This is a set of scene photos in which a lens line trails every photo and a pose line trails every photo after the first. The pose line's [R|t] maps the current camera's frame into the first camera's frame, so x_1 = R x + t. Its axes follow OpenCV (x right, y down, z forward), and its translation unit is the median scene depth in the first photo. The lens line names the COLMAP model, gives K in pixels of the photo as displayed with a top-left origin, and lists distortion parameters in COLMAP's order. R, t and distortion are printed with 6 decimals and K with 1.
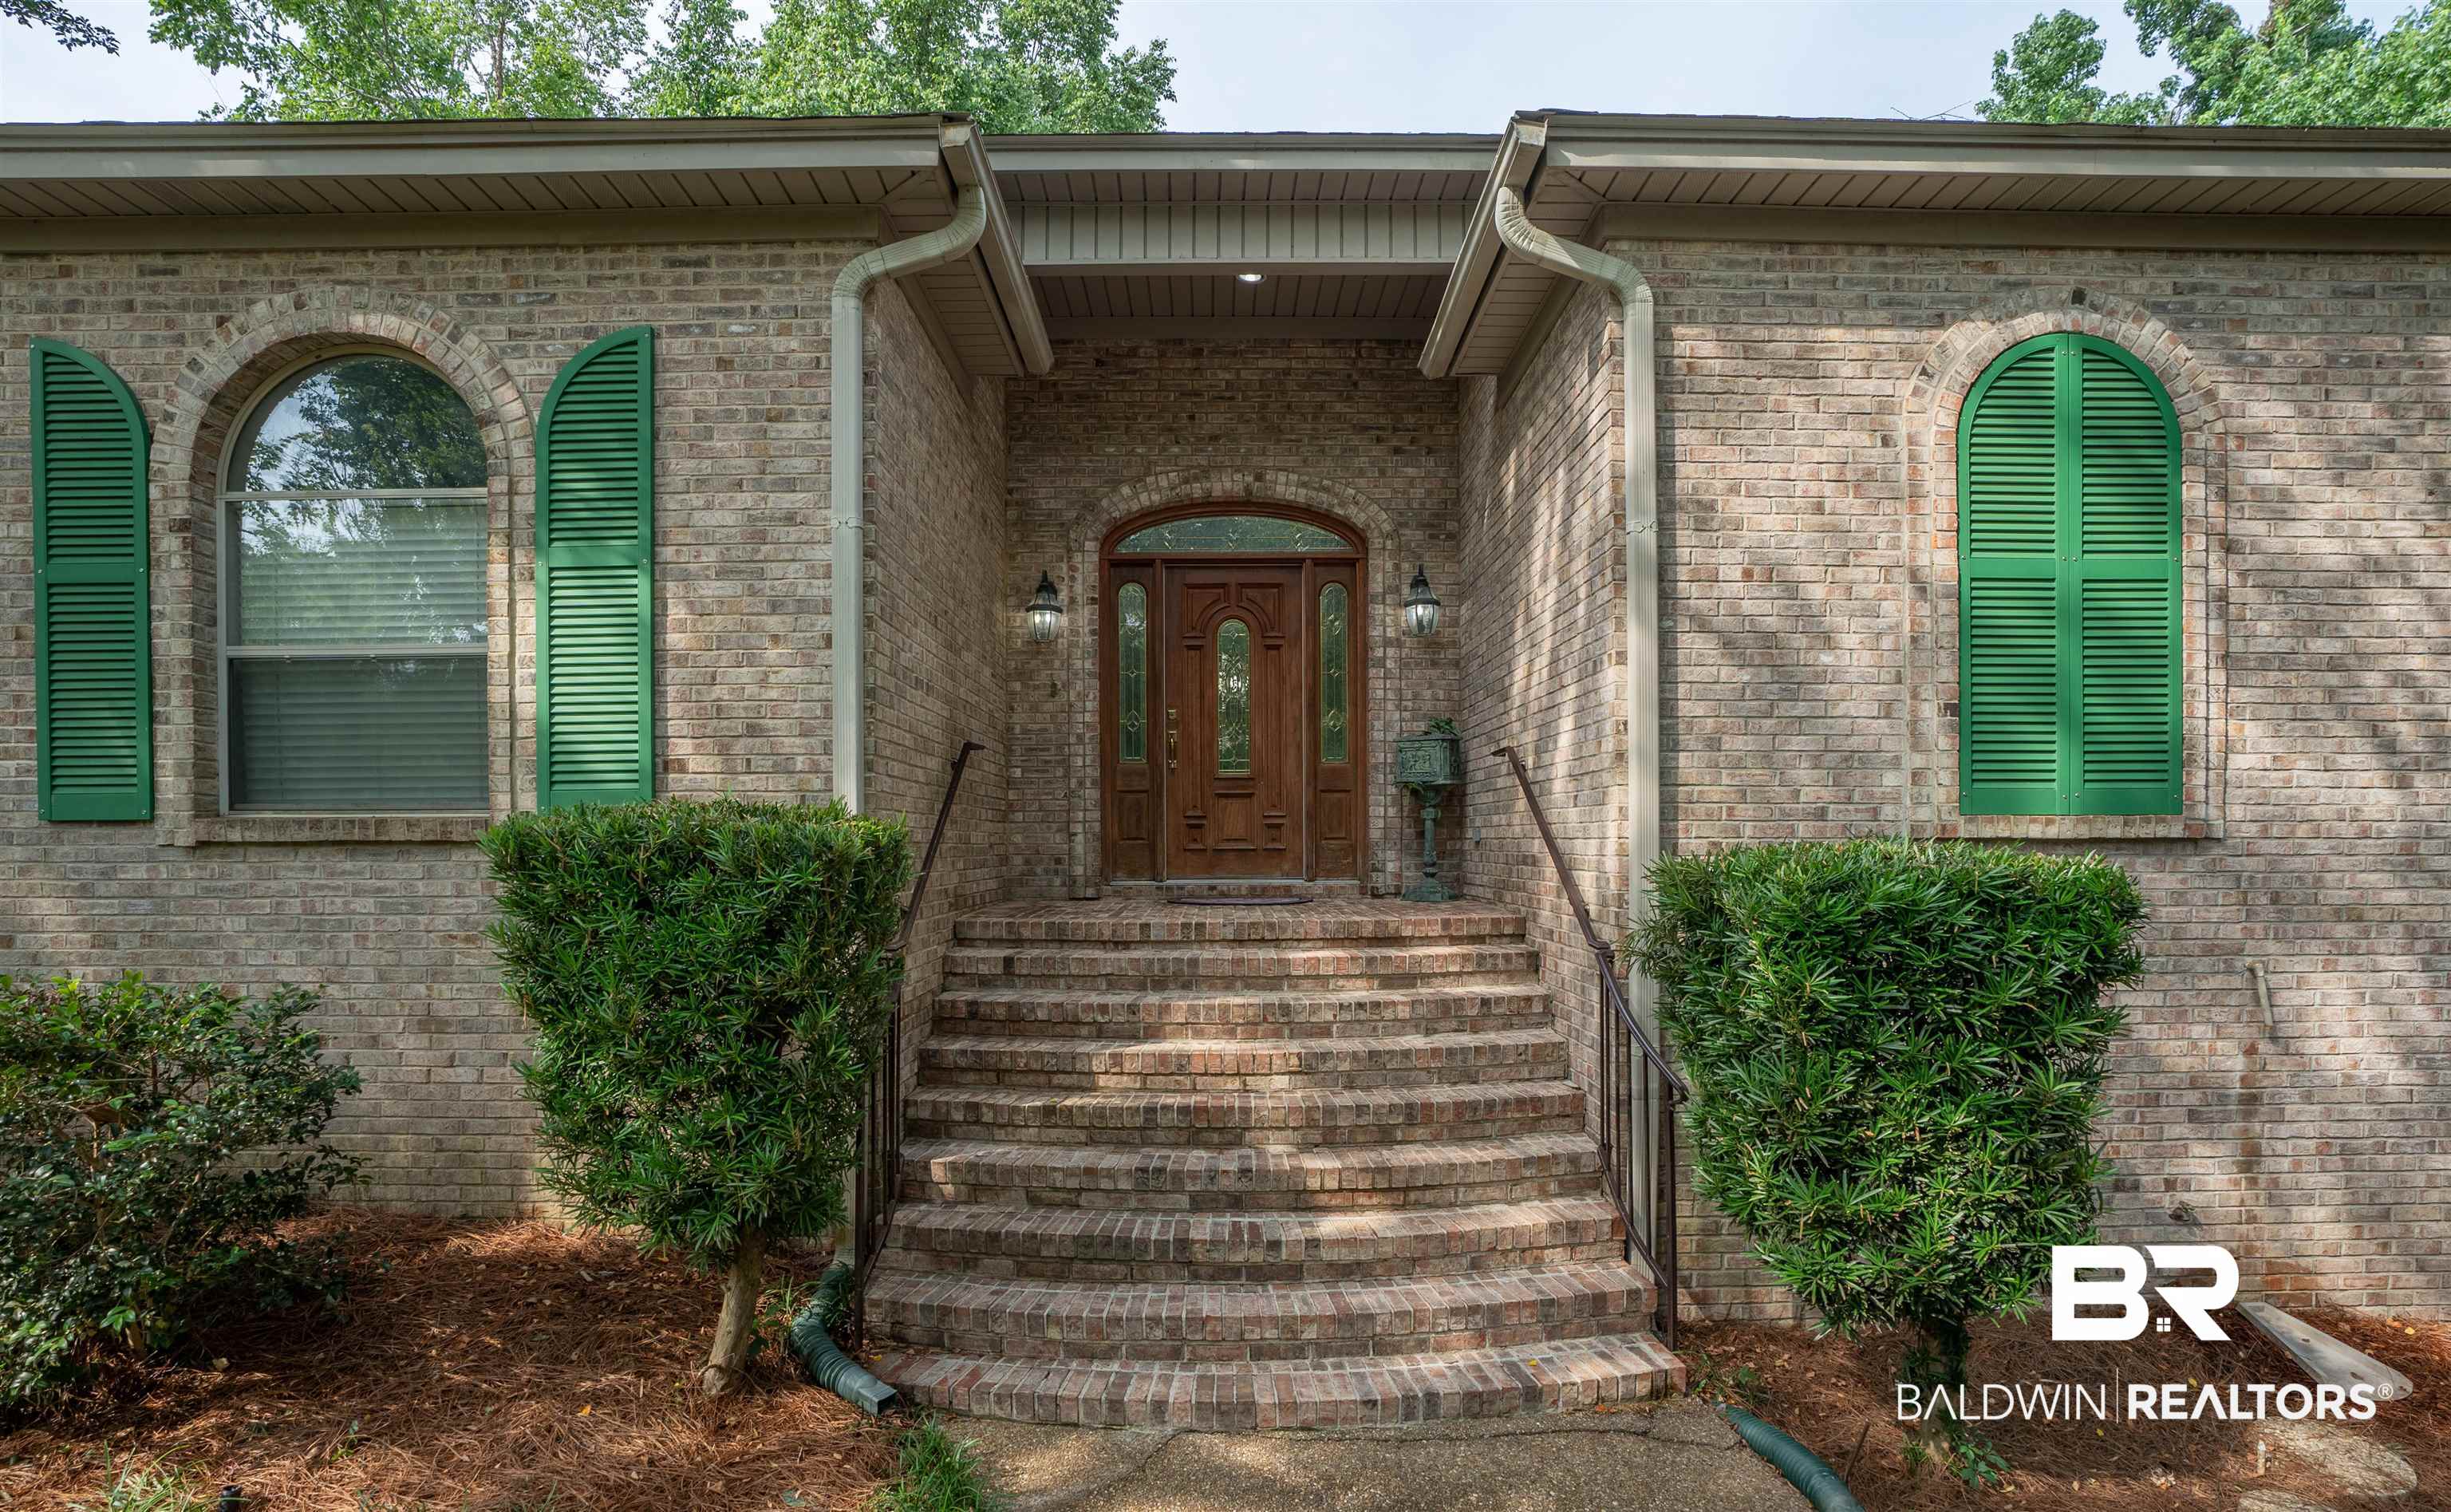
lens RADIAL K [[1177.9, 0, 1260.4], [0, 1177.9, 851.2], [0, 0, 1]] dist [-0.064492, 0.021705]
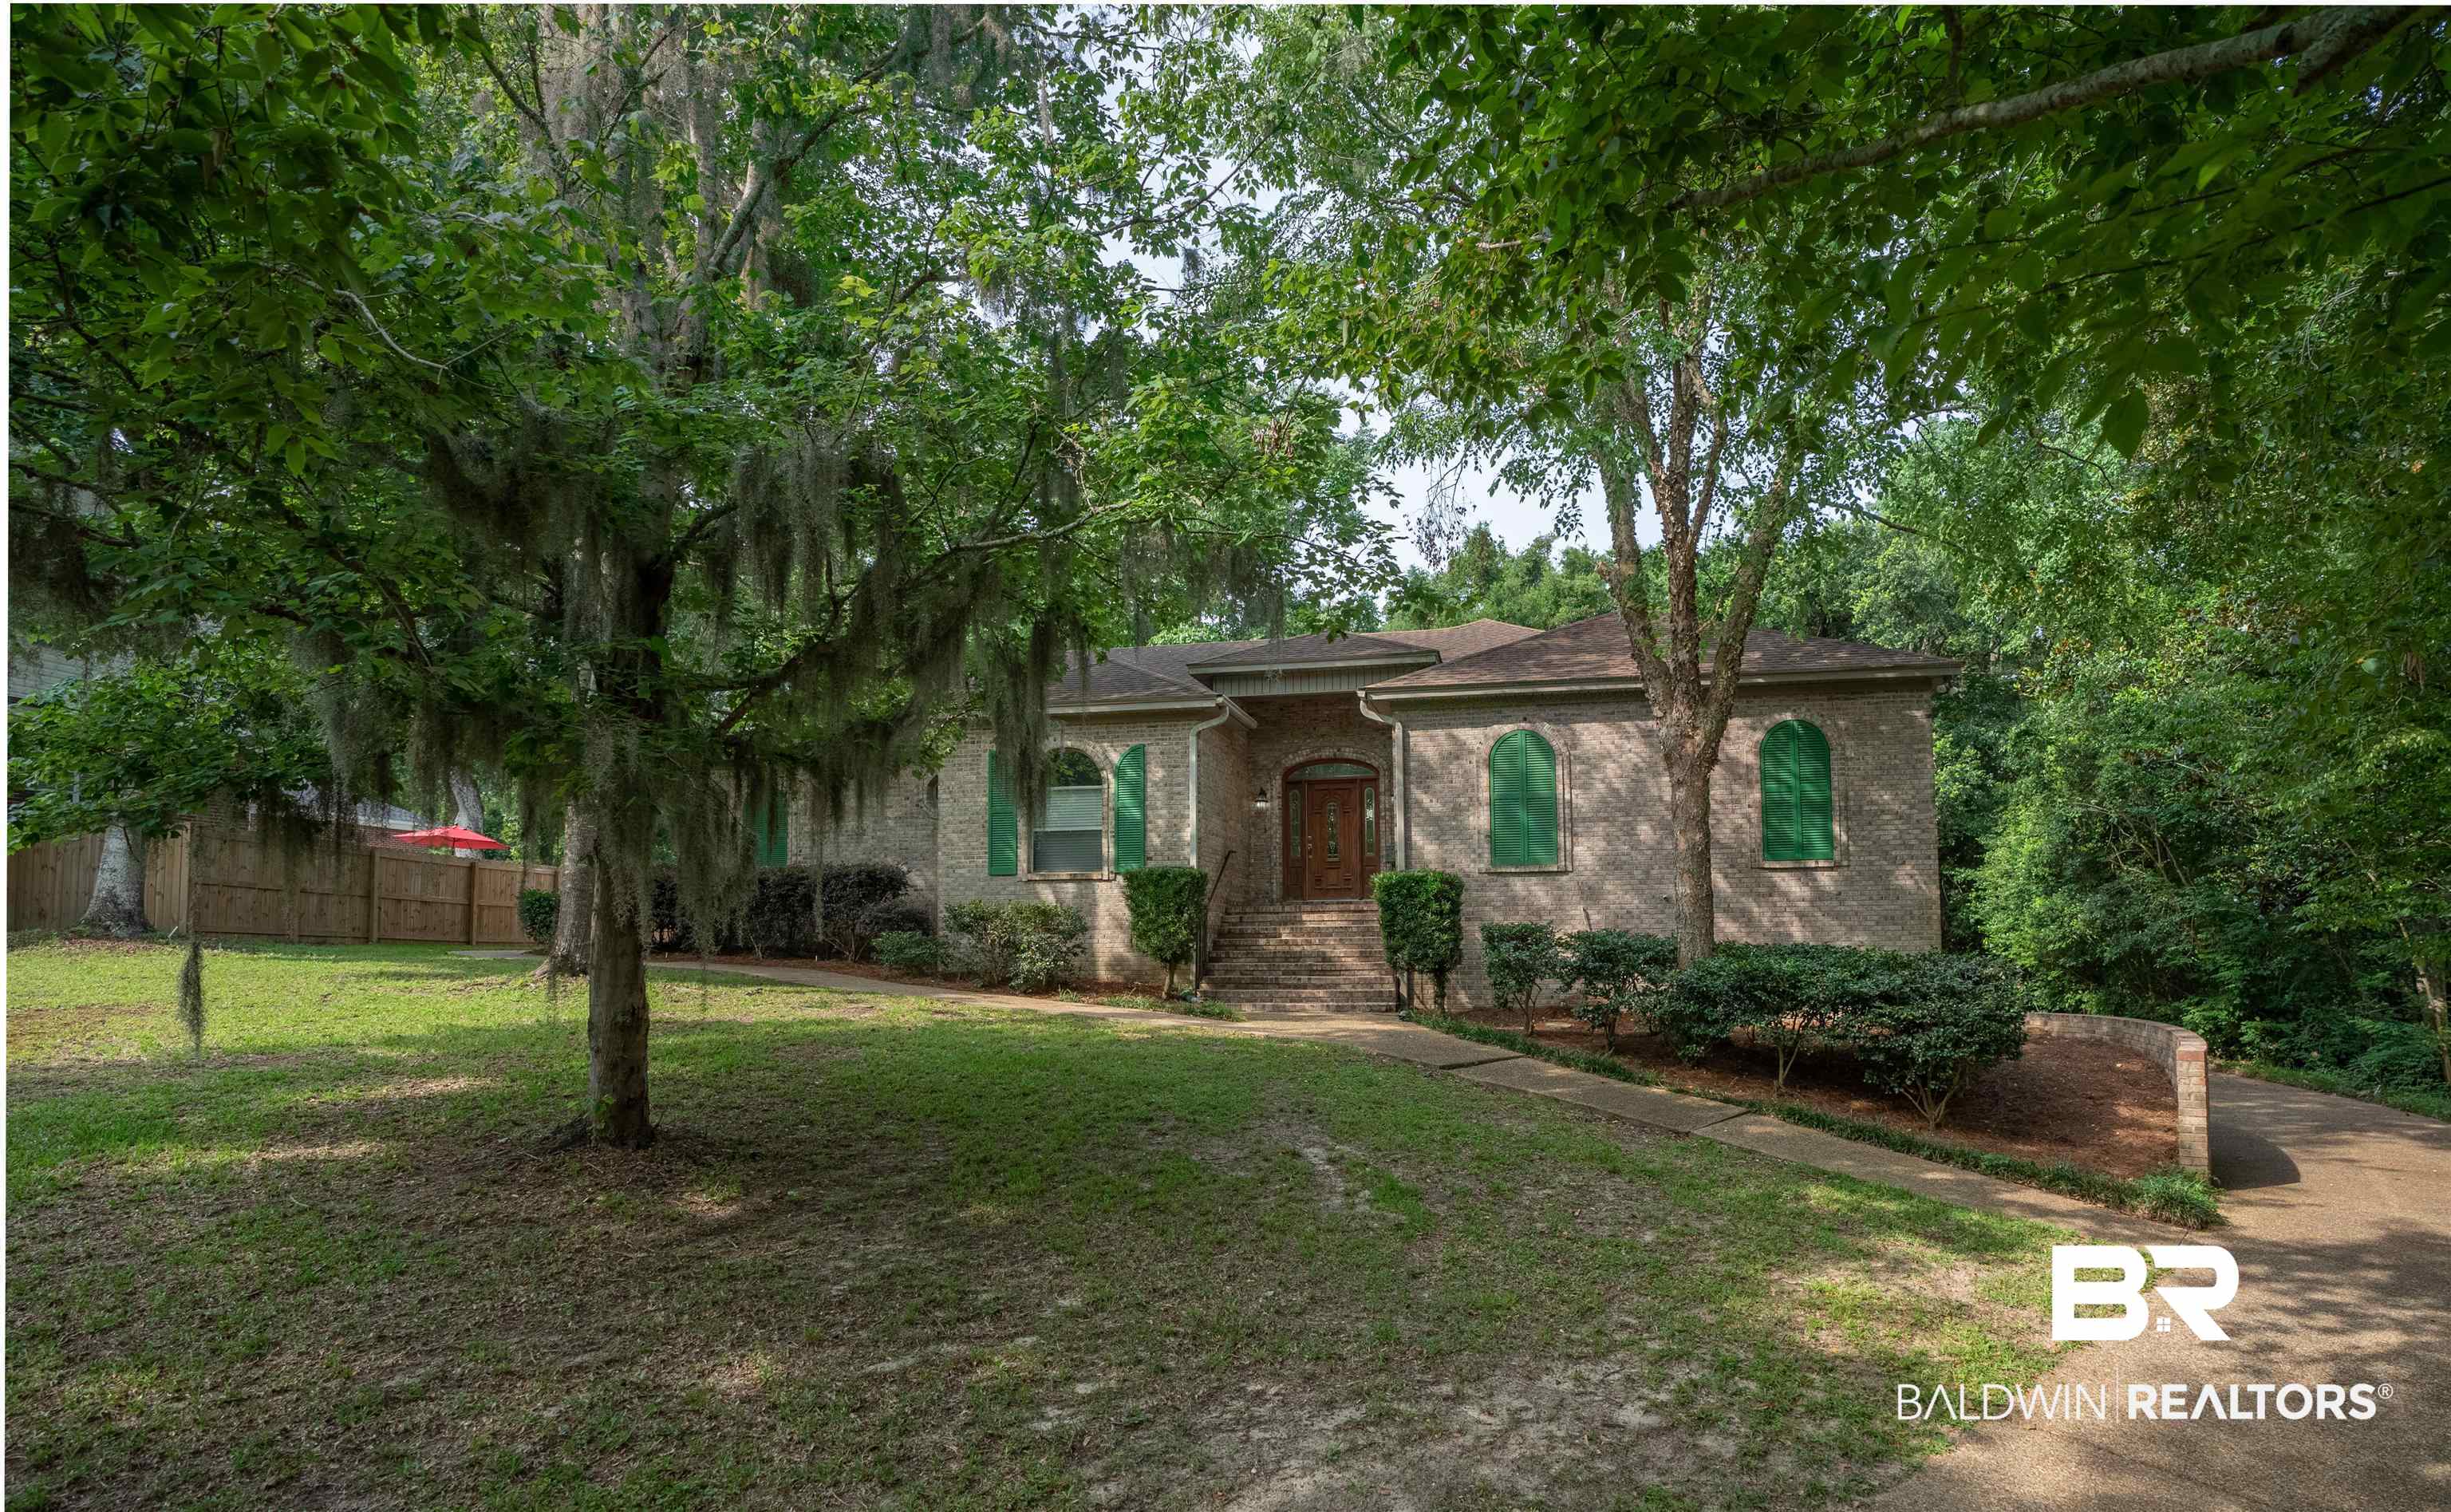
lens RADIAL K [[1177.9, 0, 1260.4], [0, 1177.9, 851.2], [0, 0, 1]] dist [-0.064492, 0.021705]
pose [[0.960372, -0.016142, -0.278255, 0.747038], [-0.006201, 0.996837, -0.079232, 0.166900], [0.278654, 0.077817, 0.957234, -2.110895]]
